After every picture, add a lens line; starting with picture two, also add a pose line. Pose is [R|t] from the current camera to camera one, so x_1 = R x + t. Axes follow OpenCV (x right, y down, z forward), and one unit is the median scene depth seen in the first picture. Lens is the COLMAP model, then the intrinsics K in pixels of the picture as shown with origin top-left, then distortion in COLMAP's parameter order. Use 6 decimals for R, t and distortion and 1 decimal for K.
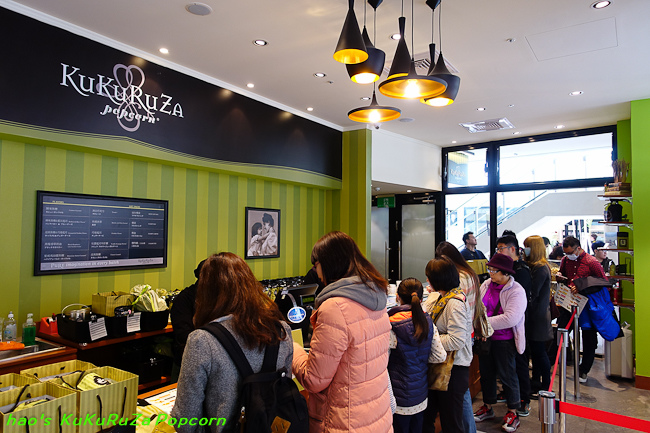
lens RADIAL K [[448.3, 0, 325.0], [0, 448.3, 216.5], [0, 0, 1]] dist [-0.004741, -0.000129]
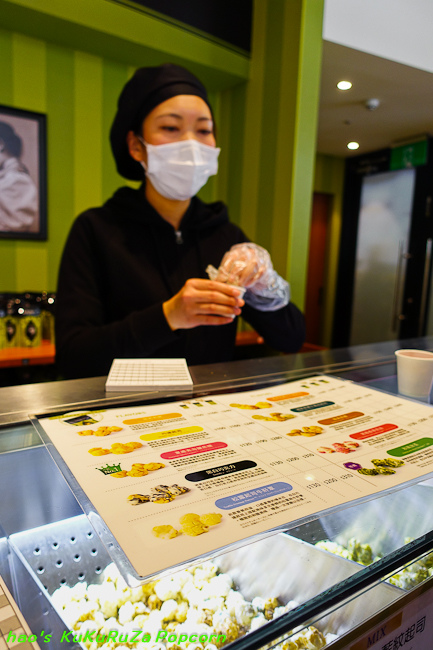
lens RADIAL K [[448.3, 0, 216.5], [0, 448.3, 325.0], [0, 0, 1]] dist [-0.004741, -0.000129]
pose [[0.932015, 0.078026, -0.353920, 0.291361], [-0.015060, 0.984044, 0.177285, 0.143138], [0.362106, -0.159902, 0.918319, 1.042215]]
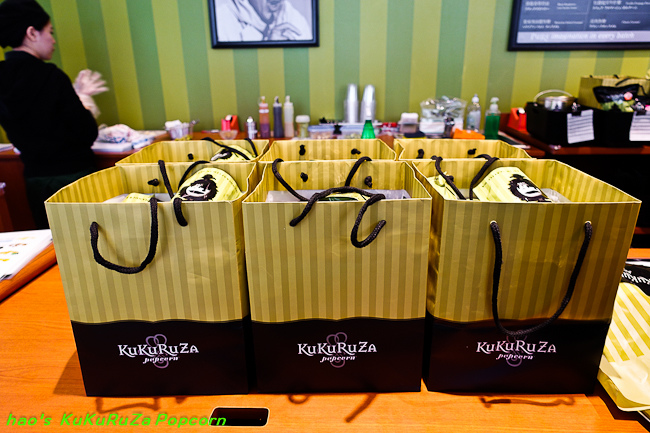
lens RADIAL K [[448.3, 0, 325.0], [0, 448.3, 216.5], [0, 0, 1]] dist [-0.004741, -0.000129]
pose [[0.528607, 0.270373, -0.804657, -0.123137], [0.048371, 0.936785, 0.346545, 0.108510], [0.847487, -0.222108, 0.482113, 0.290949]]
